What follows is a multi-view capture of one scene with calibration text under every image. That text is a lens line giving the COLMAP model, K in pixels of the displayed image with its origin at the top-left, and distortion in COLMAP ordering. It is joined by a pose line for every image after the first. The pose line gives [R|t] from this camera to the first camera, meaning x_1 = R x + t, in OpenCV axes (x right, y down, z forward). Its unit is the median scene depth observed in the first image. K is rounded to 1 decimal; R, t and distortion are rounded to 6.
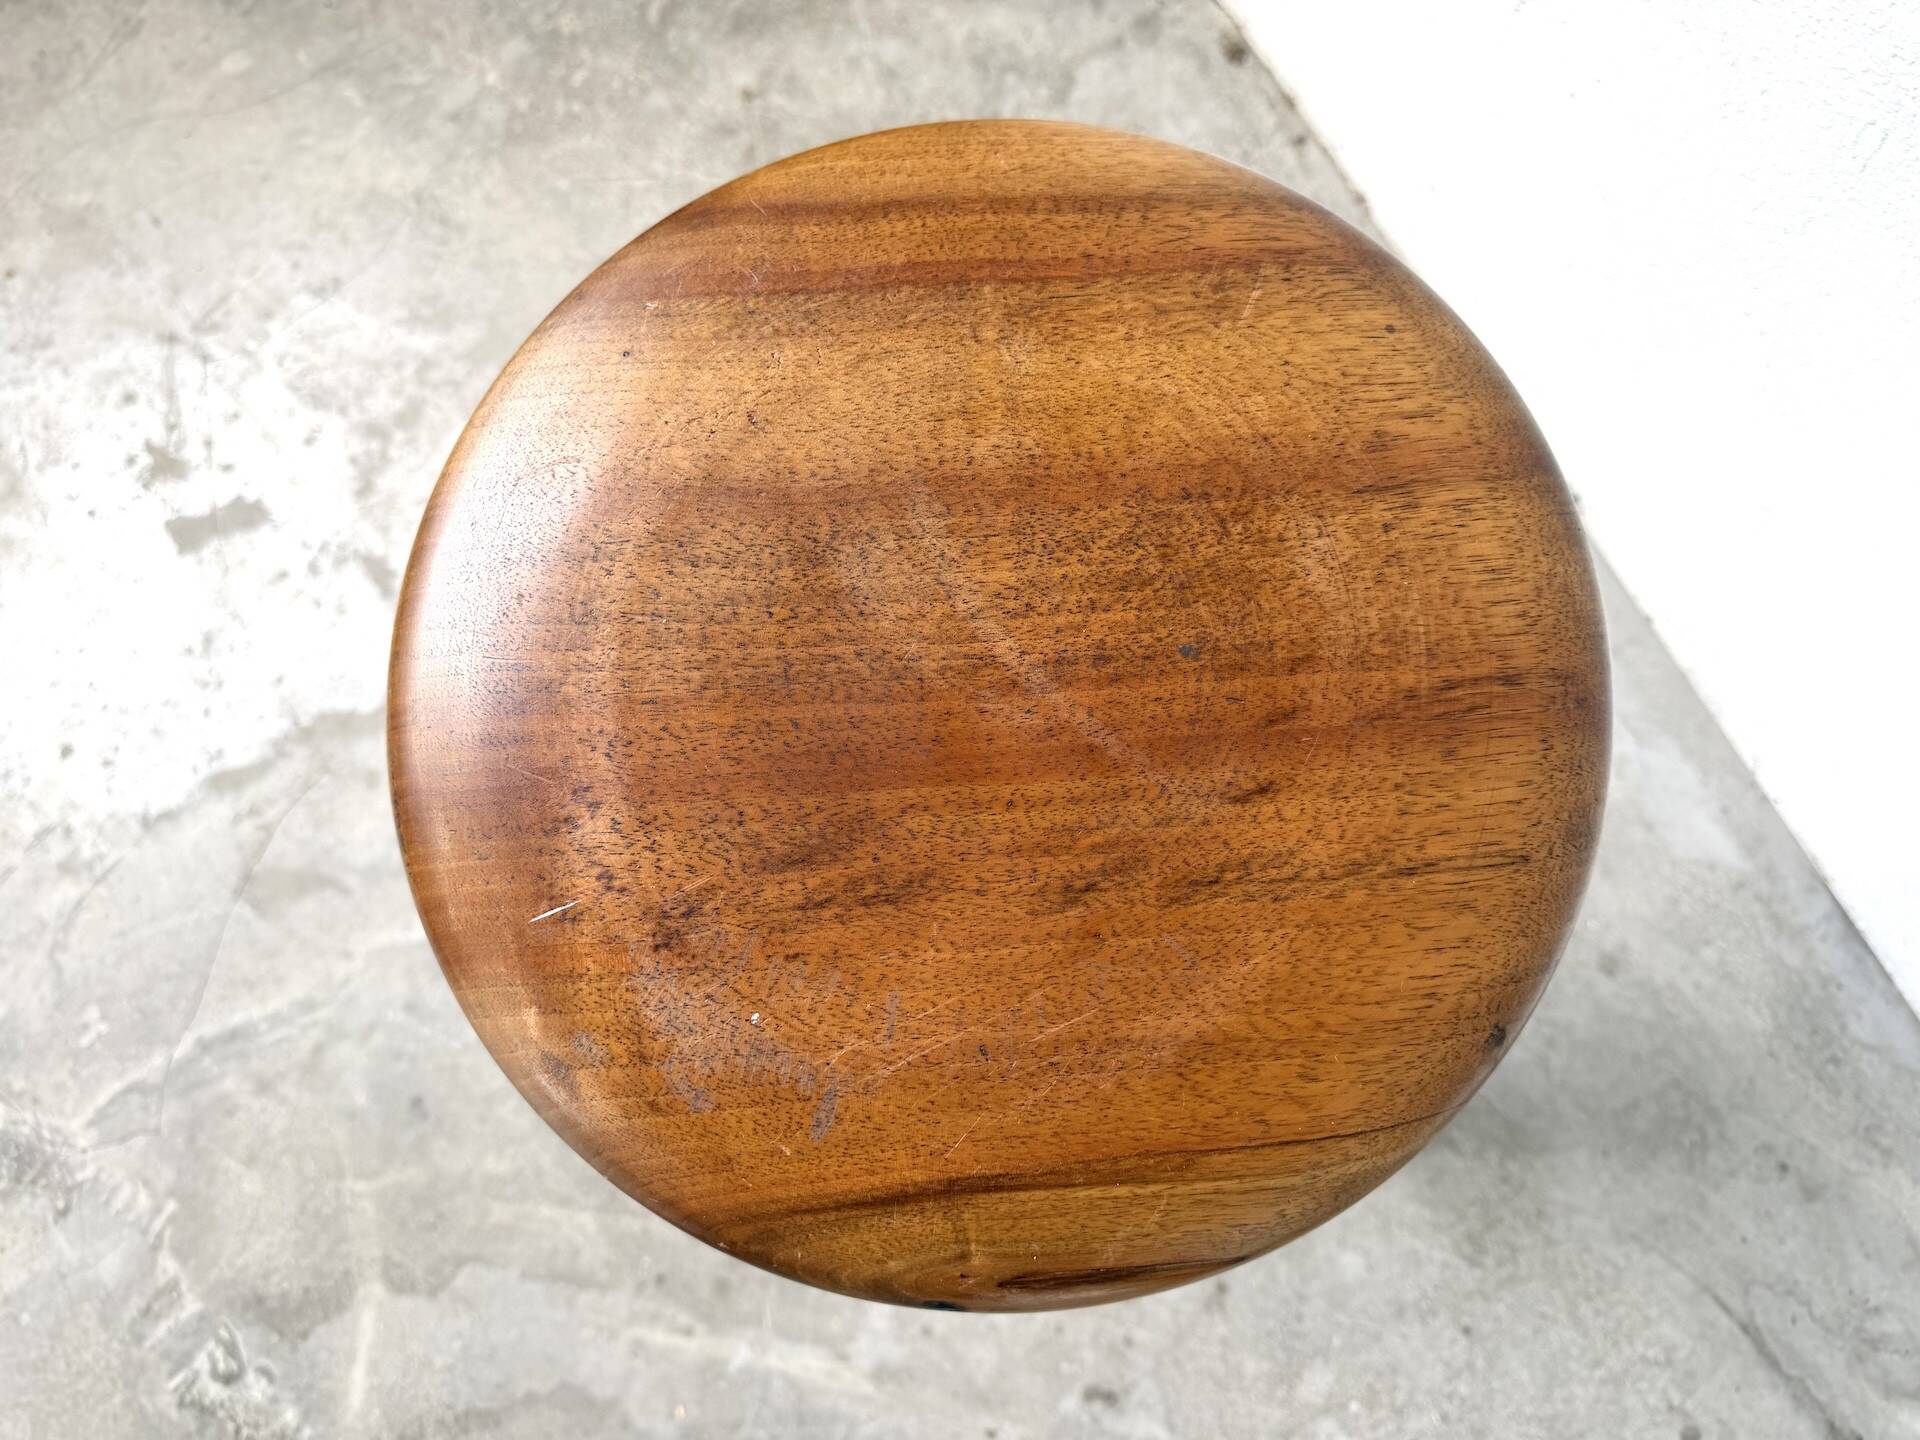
lens RADIAL K [[1412.8, 0, 954.7], [0, 1412.8, 735.2], [0, 0, 1]] dist [-0.021491, -0.001344]
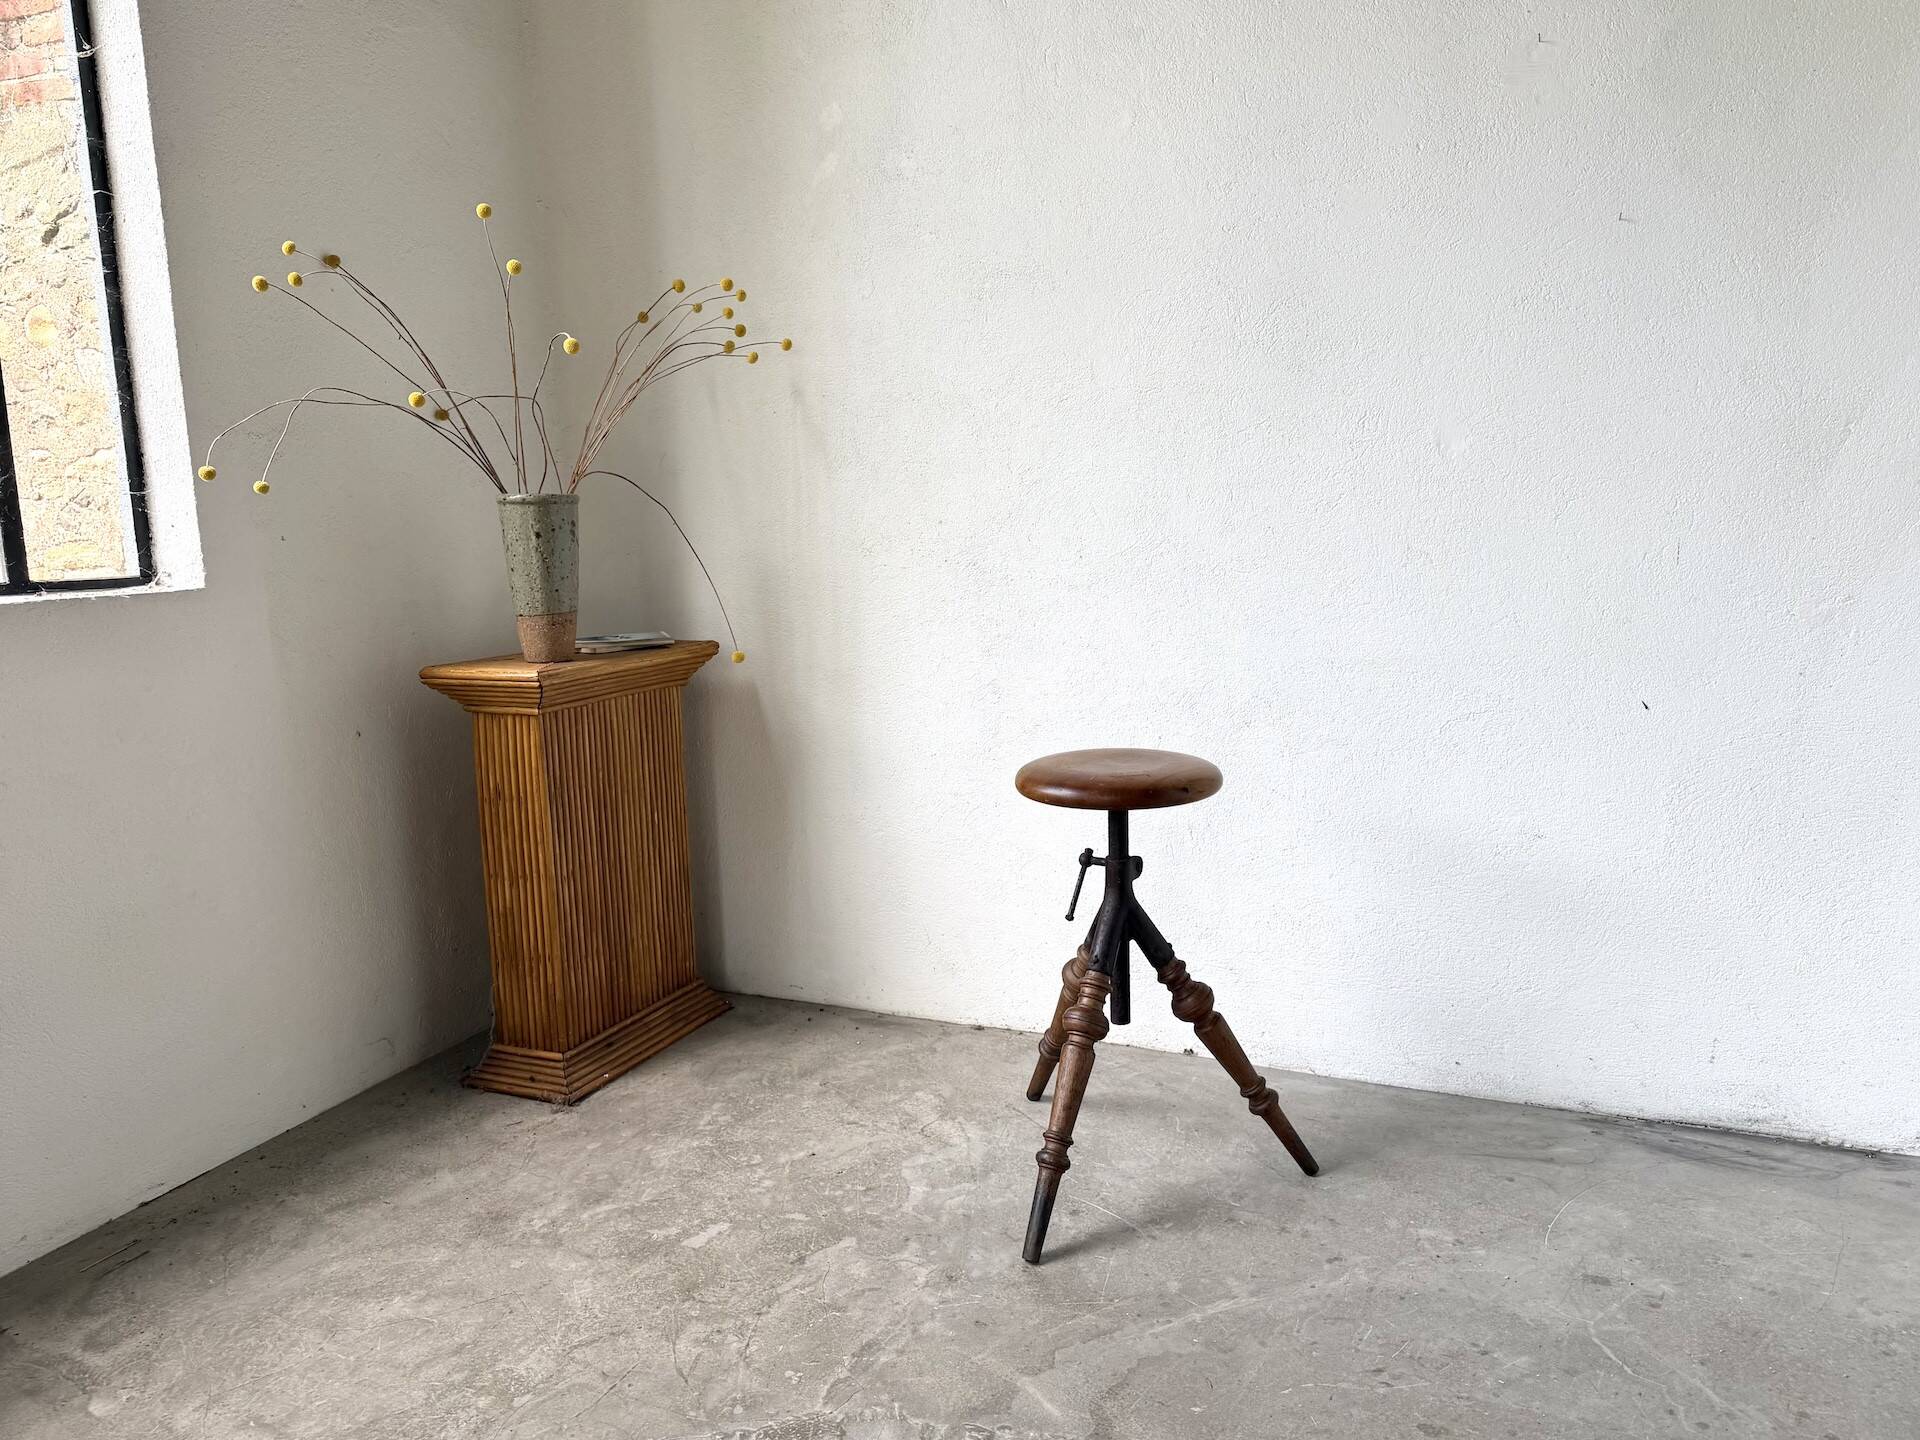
lens RADIAL K [[1392.9, 0, 973.8], [0, 1392.9, 727.3], [0, 0, 1]] dist [0.119586, -0.183660]
pose [[0.803077, -0.076383, 0.590959, -1.435884], [0.587318, 0.268933, -0.763369, 1.478682], [-0.100620, 0.960125, 0.260835, -0.236889]]
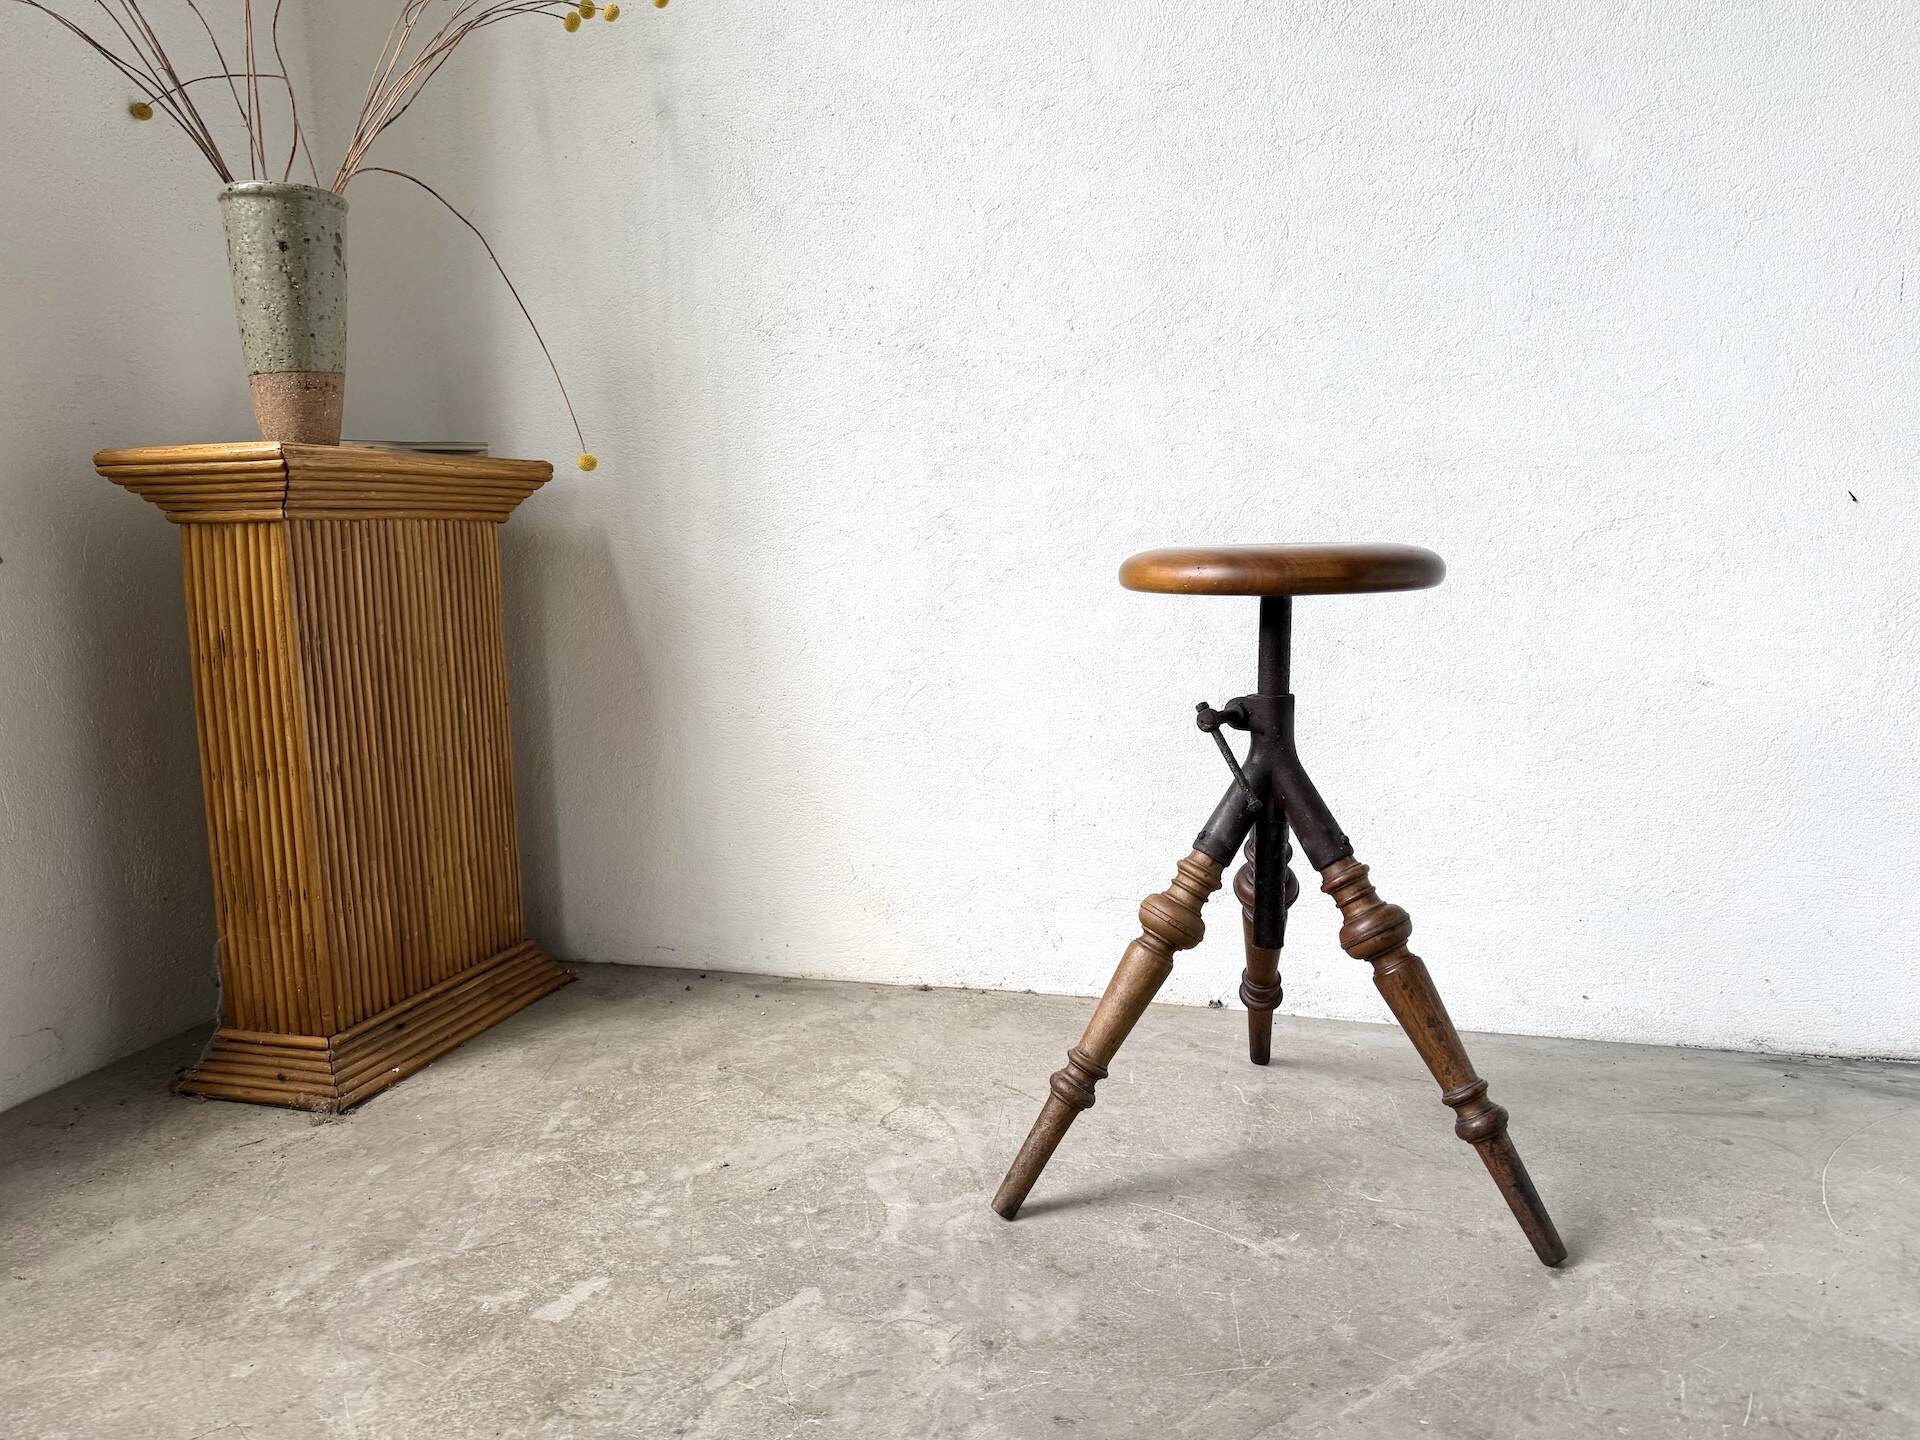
lens RADIAL K [[1373.0, 0, 967.5], [0, 1373.0, 733.3], [0, 0, 1]] dist [0.060815, -0.078391]
pose [[0.710919, -0.073233, 0.699450, -1.160173], [0.692312, 0.247786, -0.677721, 0.820403], [-0.123683, 0.966043, 0.226856, 0.247530]]
